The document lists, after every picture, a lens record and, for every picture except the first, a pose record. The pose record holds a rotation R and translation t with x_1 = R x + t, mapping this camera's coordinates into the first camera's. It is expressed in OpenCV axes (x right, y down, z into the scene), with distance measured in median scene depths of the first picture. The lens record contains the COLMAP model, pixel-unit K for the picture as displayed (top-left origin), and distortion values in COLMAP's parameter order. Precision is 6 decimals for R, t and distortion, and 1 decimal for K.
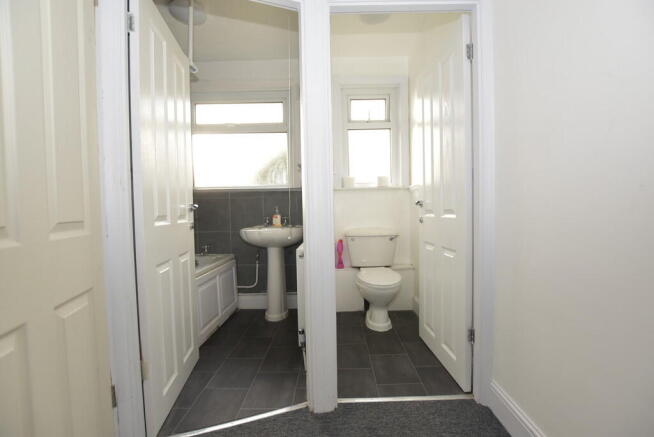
lens RADIAL K [[289.6, 0, 327.0], [0, 289.6, 218.5], [0, 0, 1]] dist [-0.000906, -0.000124]
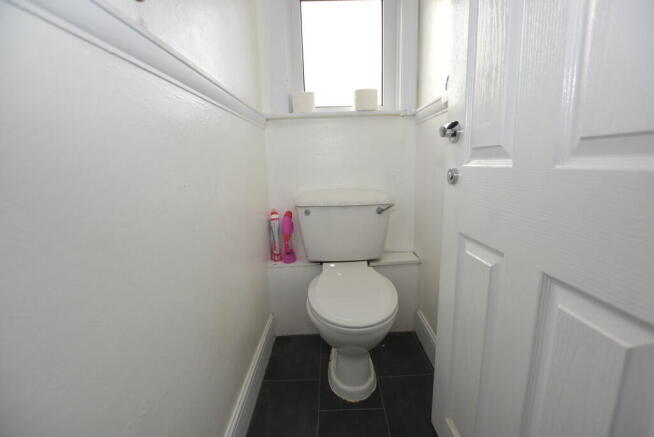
lens RADIAL K [[286.5, 0, 340.9], [0, 286.5, 219.0], [0, 0, 1]] dist [-0.000085, -0.000023]
pose [[0.998130, -0.016248, 0.058935, 0.117483], [0.006287, 0.986205, 0.165409, -0.002313], [-0.060810, -0.164729, 0.984463, 0.477557]]
